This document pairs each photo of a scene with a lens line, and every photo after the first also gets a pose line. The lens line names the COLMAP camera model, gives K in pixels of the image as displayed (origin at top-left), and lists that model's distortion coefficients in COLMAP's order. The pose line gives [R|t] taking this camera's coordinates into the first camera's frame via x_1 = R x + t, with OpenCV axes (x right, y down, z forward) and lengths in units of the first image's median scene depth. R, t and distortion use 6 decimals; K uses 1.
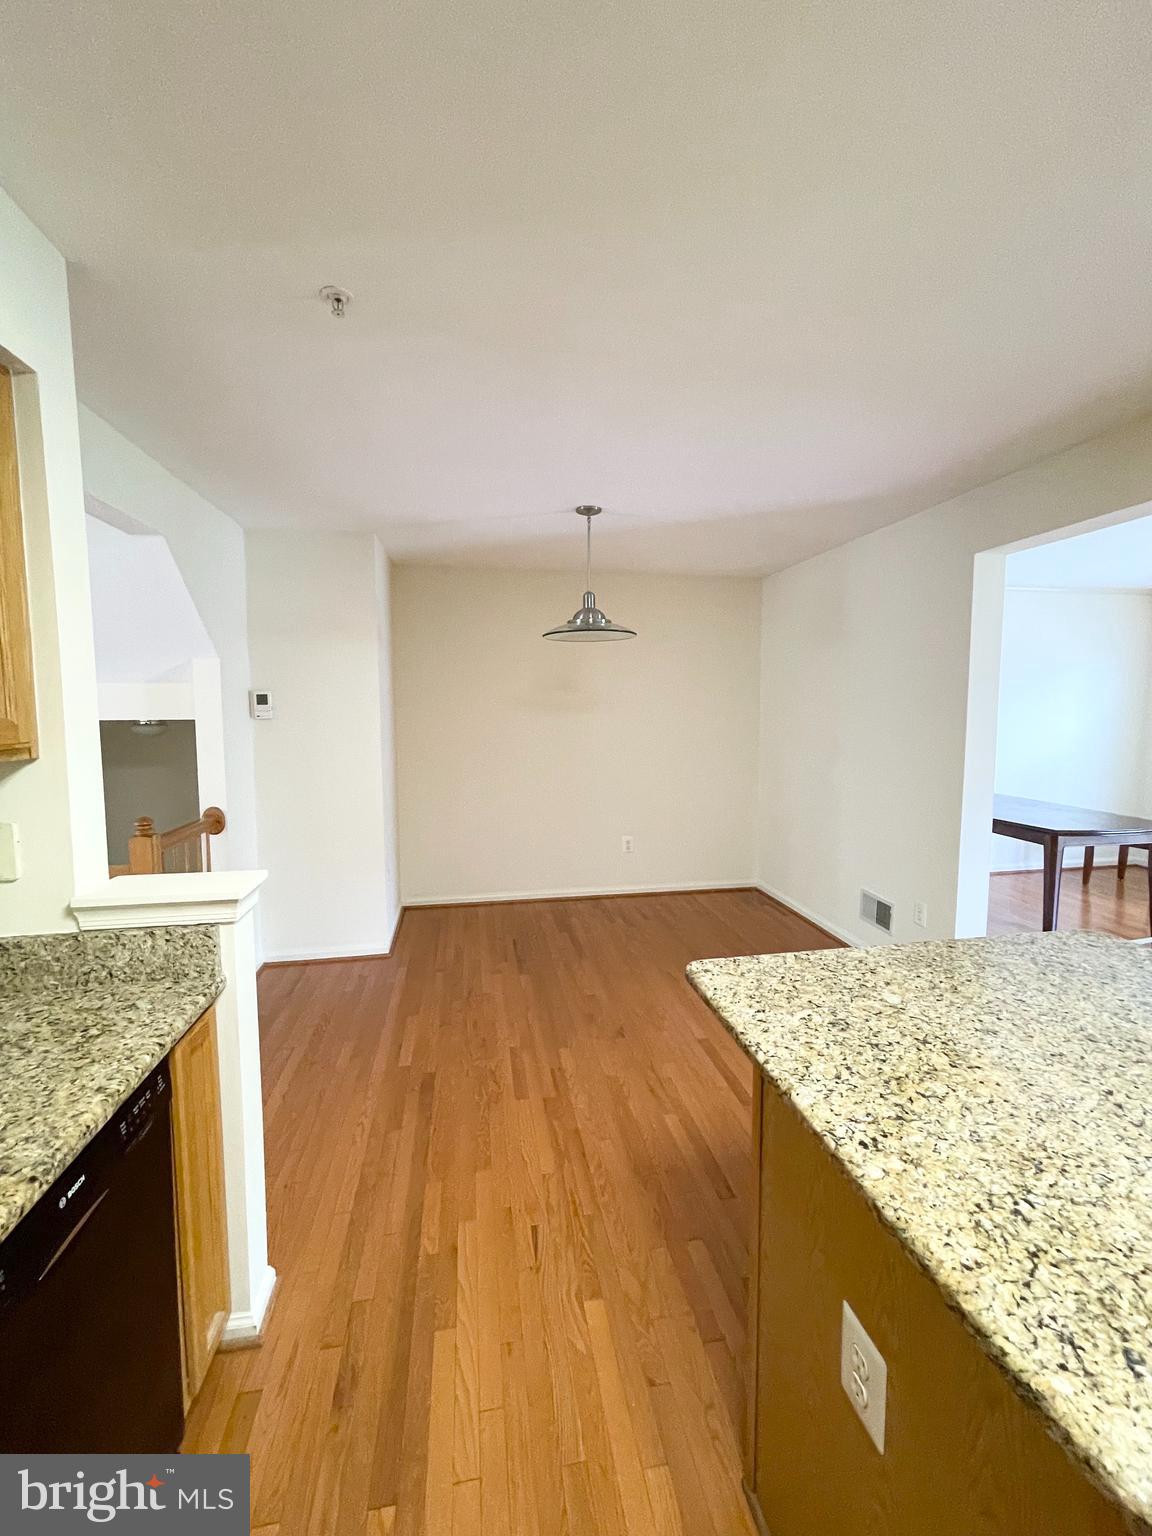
lens RADIAL K [[624.6, 0, 572.5], [0, 624.6, 762.9], [0, 0, 1]] dist [-0.000283, 0.000186]
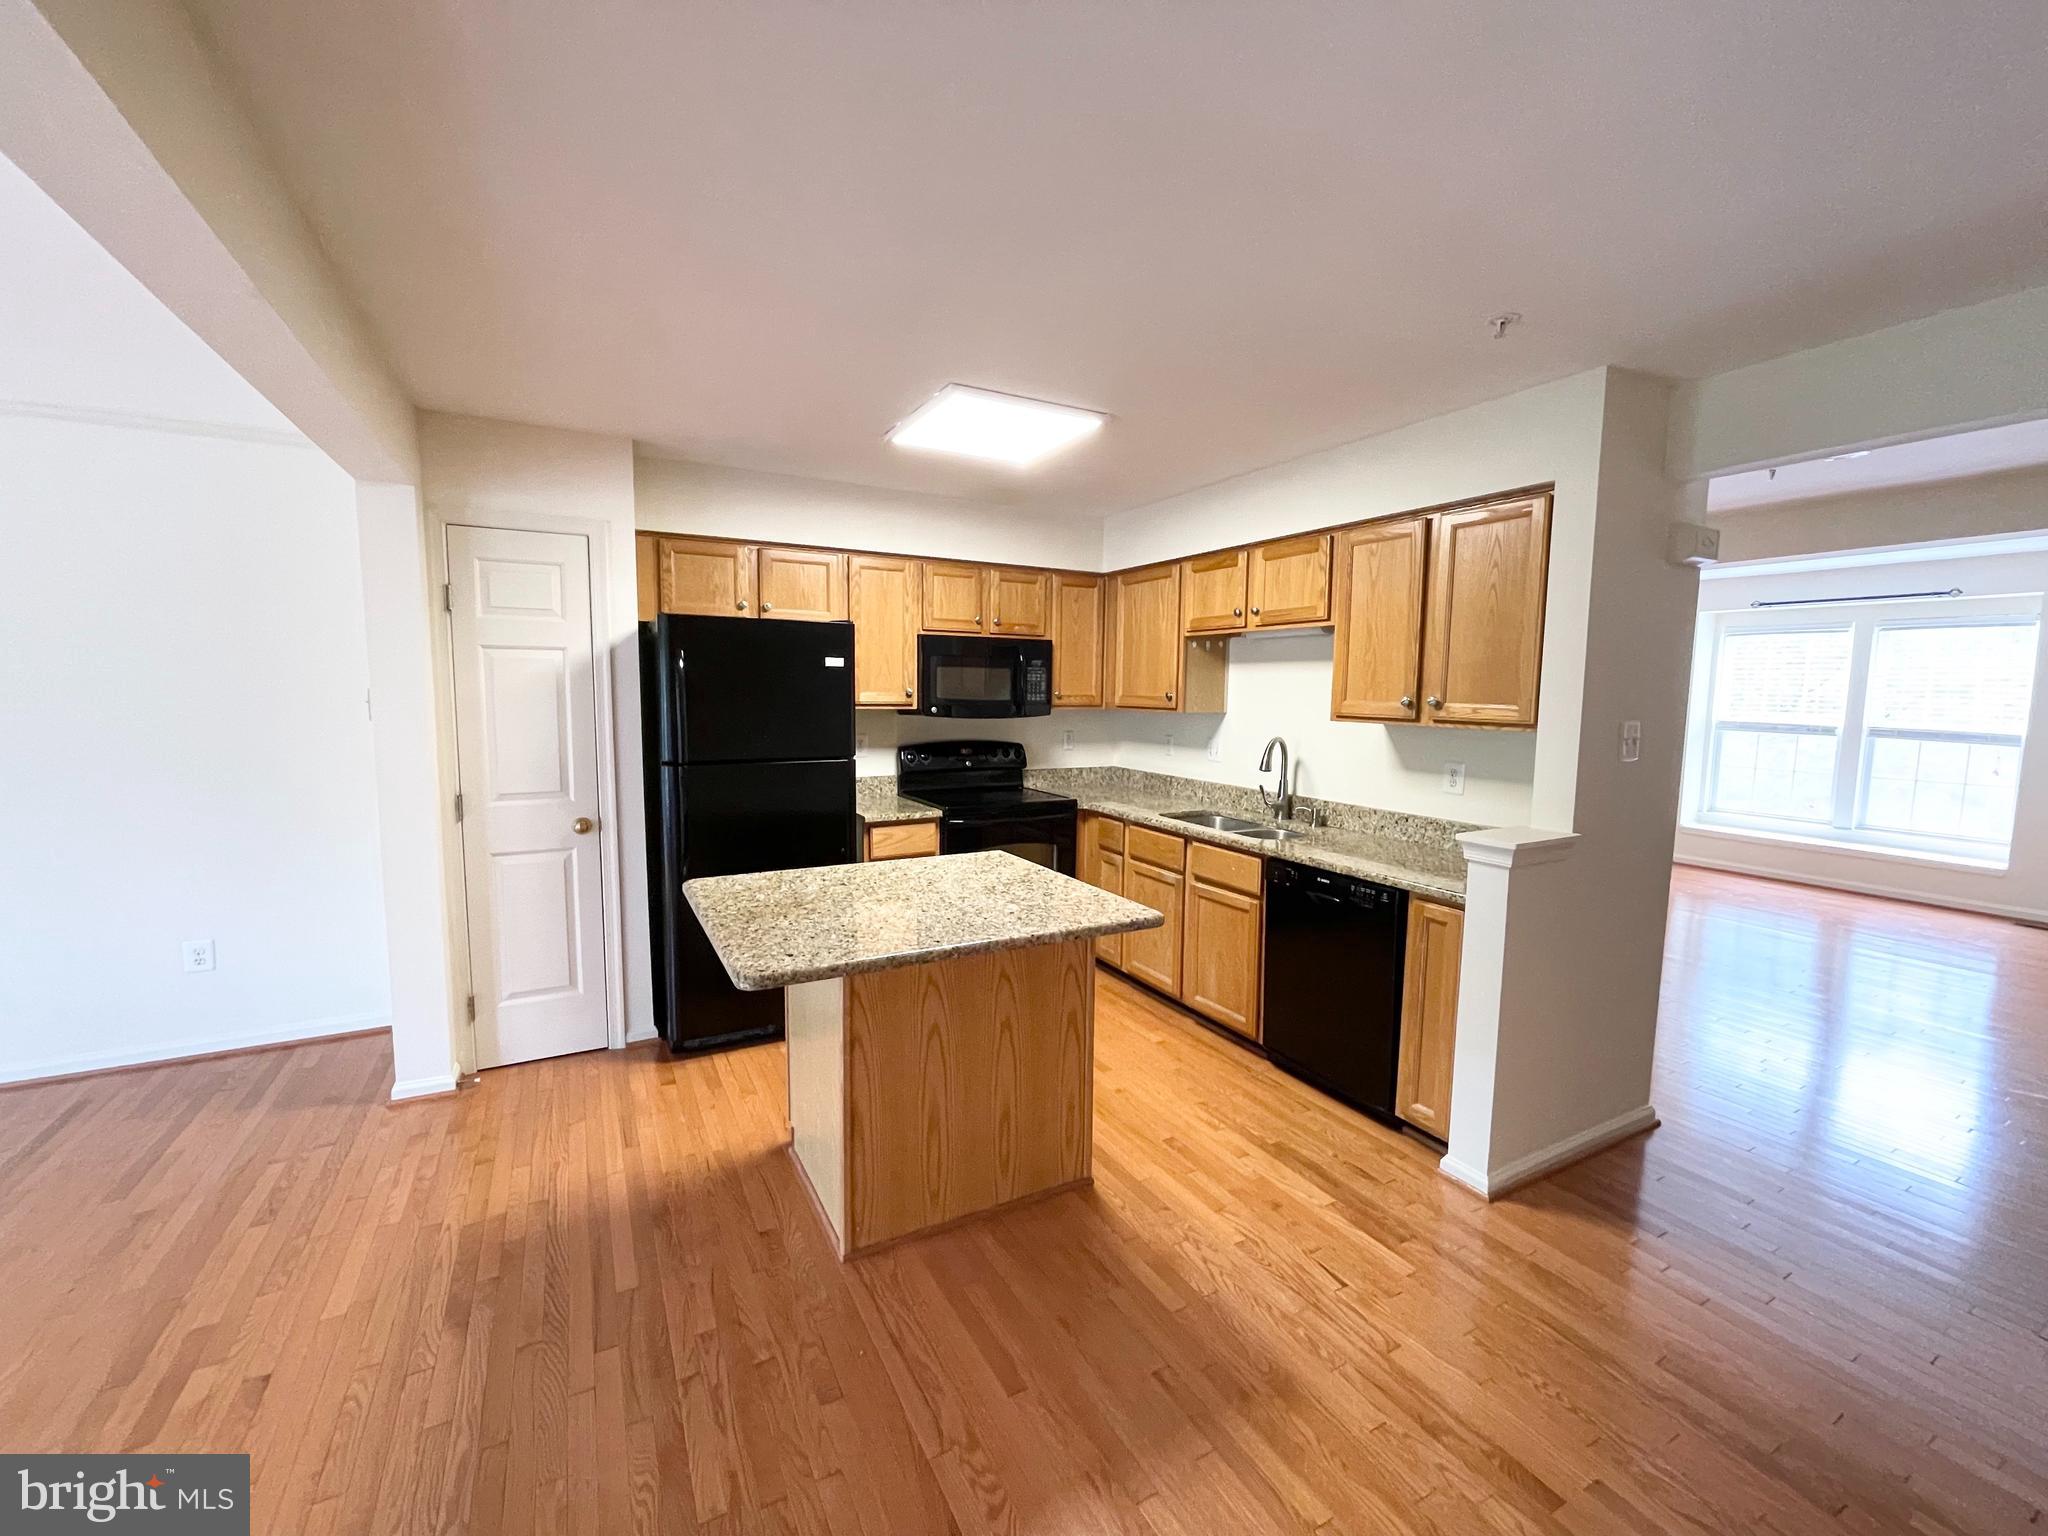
lens RADIAL K [[832.7, 0, 1024.0], [0, 832.7, 768.0], [0, 0, 1]] dist [-0.000283, 0.000186]
pose [[-0.944374, 0.027173, -0.327748, 0.453757], [-0.035769, 0.982182, 0.184496, -0.113215], [0.326921, 0.185956, -0.926576, 1.115511]]
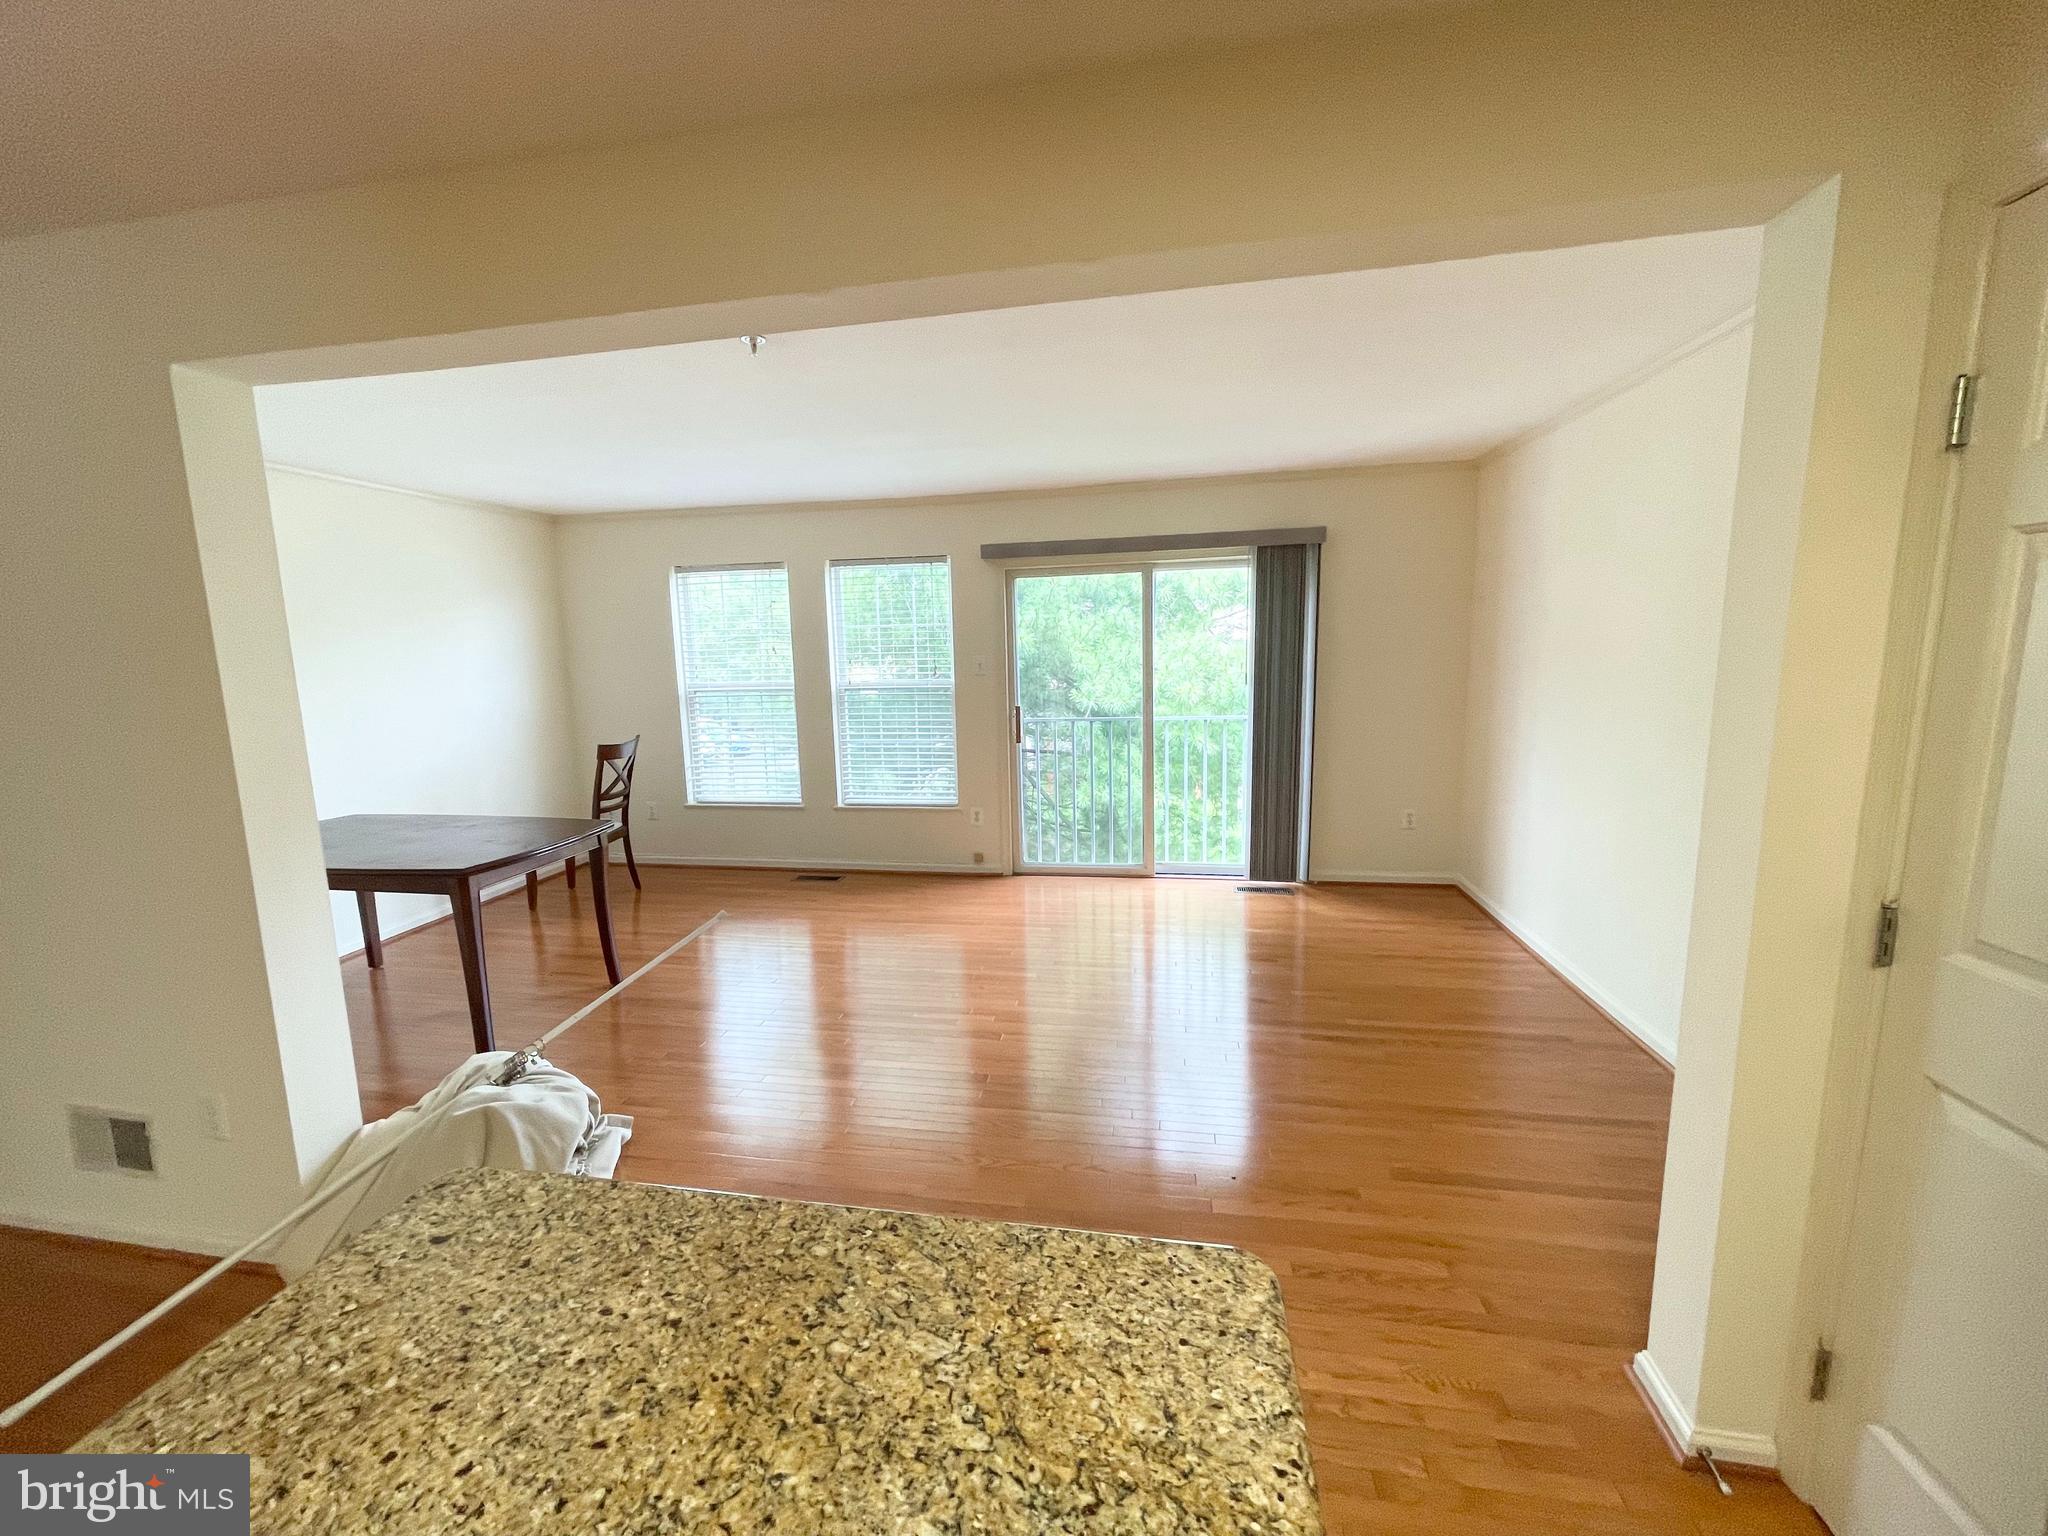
lens RADIAL K [[832.7, 0, 1024.0], [0, 832.7, 768.0], [0, 0, 1]] dist [-0.000283, 0.000186]
pose [[0.342923, -0.145346, 0.928051, 0.236793], [0.109349, 0.987417, 0.114238, -0.032368], [-0.932977, 0.062306, 0.354502, 0.190087]]
